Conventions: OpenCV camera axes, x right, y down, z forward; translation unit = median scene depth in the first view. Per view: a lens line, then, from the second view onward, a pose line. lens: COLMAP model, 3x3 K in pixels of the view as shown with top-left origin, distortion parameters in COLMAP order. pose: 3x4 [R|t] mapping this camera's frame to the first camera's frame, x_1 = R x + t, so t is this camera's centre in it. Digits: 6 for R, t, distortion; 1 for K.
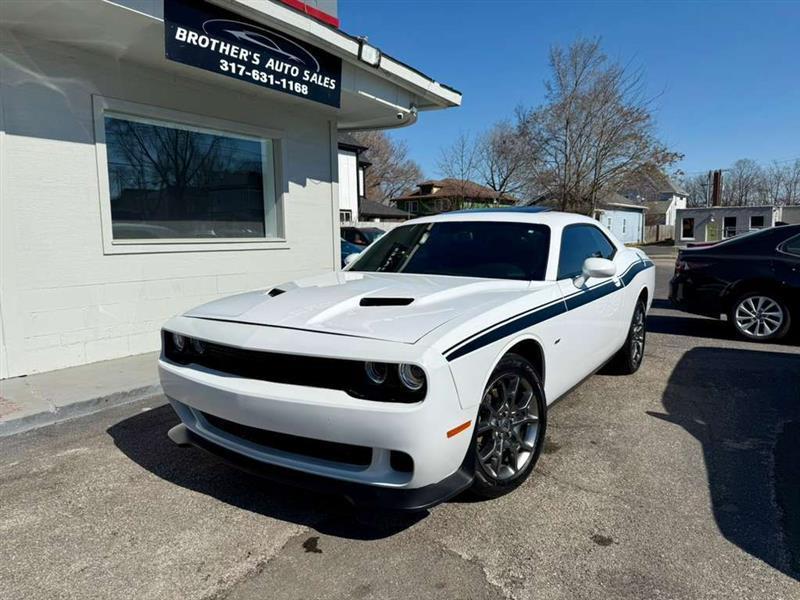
lens RADIAL K [[587.0, 0, 402.6], [0, 587.0, 305.1], [0, 0, 1]] dist [0.029406, -0.042208]
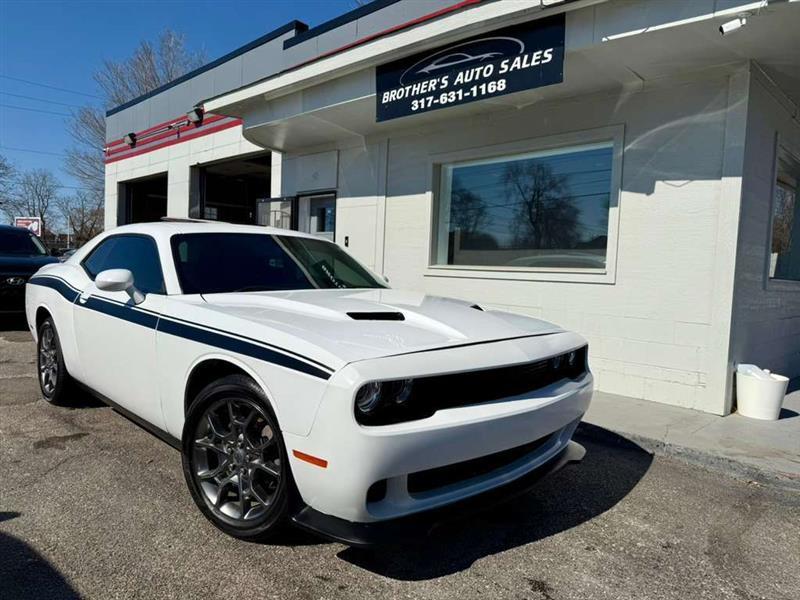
lens RADIAL K [[581.1, 0, 400.0], [0, 581.1, 300.0], [0, 0, 1]] dist [0.038090, -0.045582]
pose [[-0.208006, 0.054761, -0.976593, 0.723297], [-0.152047, 0.984485, 0.087588, -0.127831], [0.966238, 0.166707, -0.196453, 1.145927]]
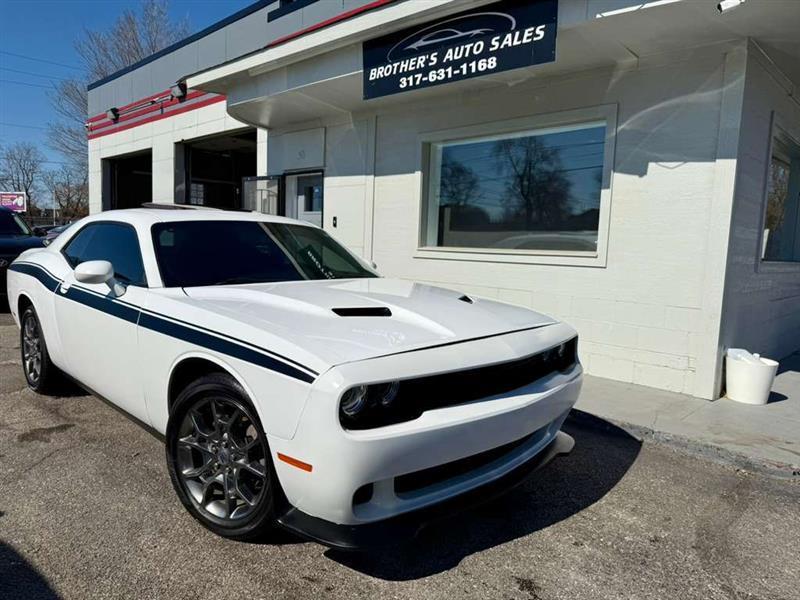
lens RADIAL K [[582.9, 0, 395.7], [0, 582.9, 302.9], [0, 0, 1]] dist [0.025172, -0.030351]
pose [[-0.199455, 0.104092, -0.974363, 0.710623], [-0.148133, 0.979712, 0.134987, -0.143986], [0.968646, 0.171259, -0.179989, 1.144242]]
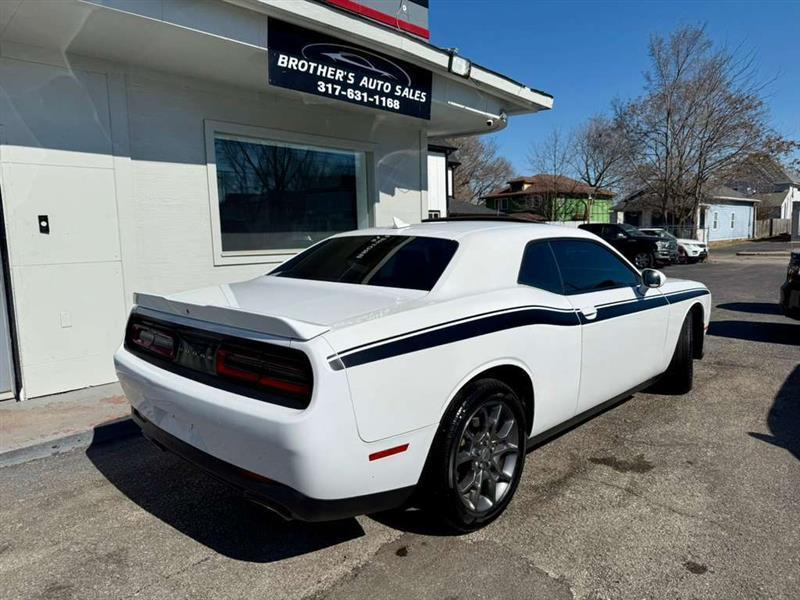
lens RADIAL K [[585.7, 0, 404.7], [0, 585.7, 303.6], [0, 0, 1]] dist [0.041076, -0.055857]
pose [[0.989085, 0.003600, -0.147302, 0.001351], [-0.003584, 0.999994, 0.000371, -0.017805], [0.147302, 0.000161, 0.989092, -0.018947]]
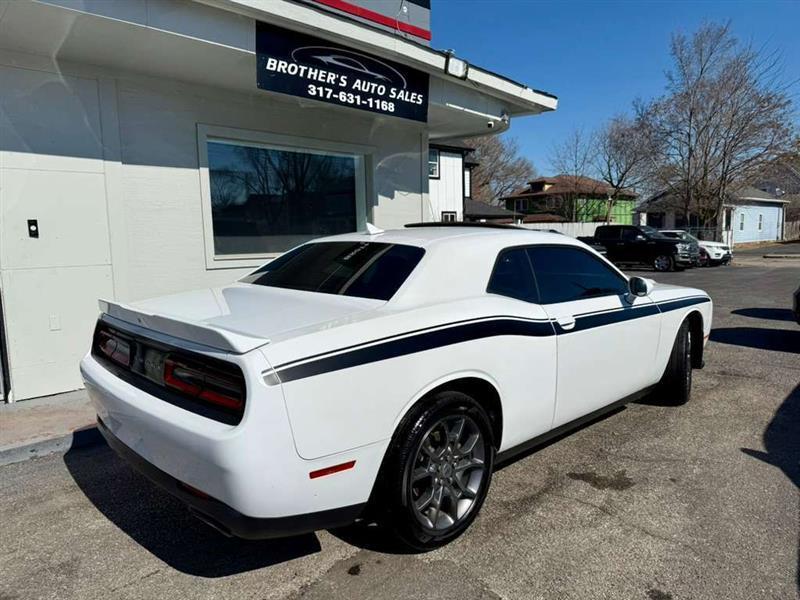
lens RADIAL K [[584.2, 0, 399.9], [0, 584.2, 302.9], [0, 0, 1]] dist [0.037004, -0.048032]
pose [[0.981540, 0.010902, -0.190944, 0.049765], [-0.011302, 0.999936, -0.001010, -0.026359], [0.190920, 0.003150, 0.981600, 0.005355]]
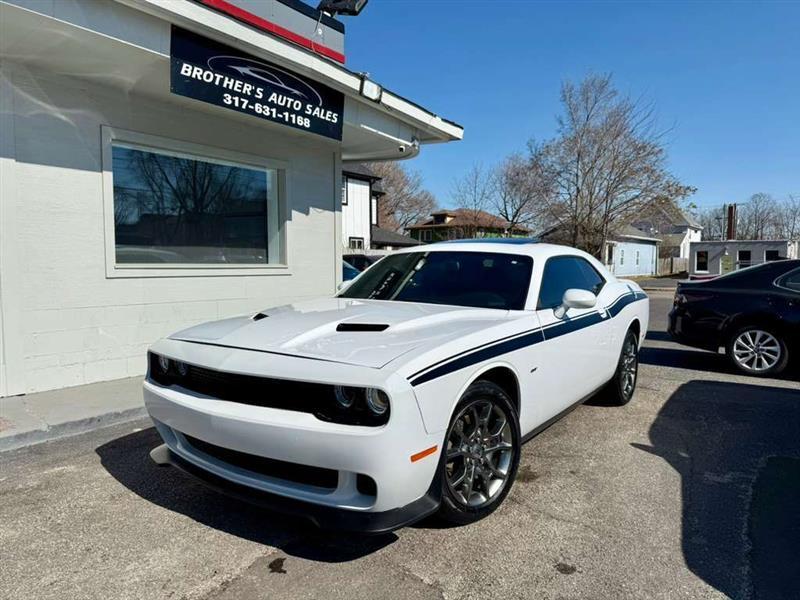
lens RADIAL K [[585.7, 0, 404.7], [0, 585.7, 303.6], [0, 0, 1]] dist [0.041076, -0.055857]
pose [[0.999645, 0.017506, -0.020087, 0.034775], [-0.018493, 0.998577, -0.050027, 0.000869], [0.019182, 0.050381, 0.998546, -0.015510]]
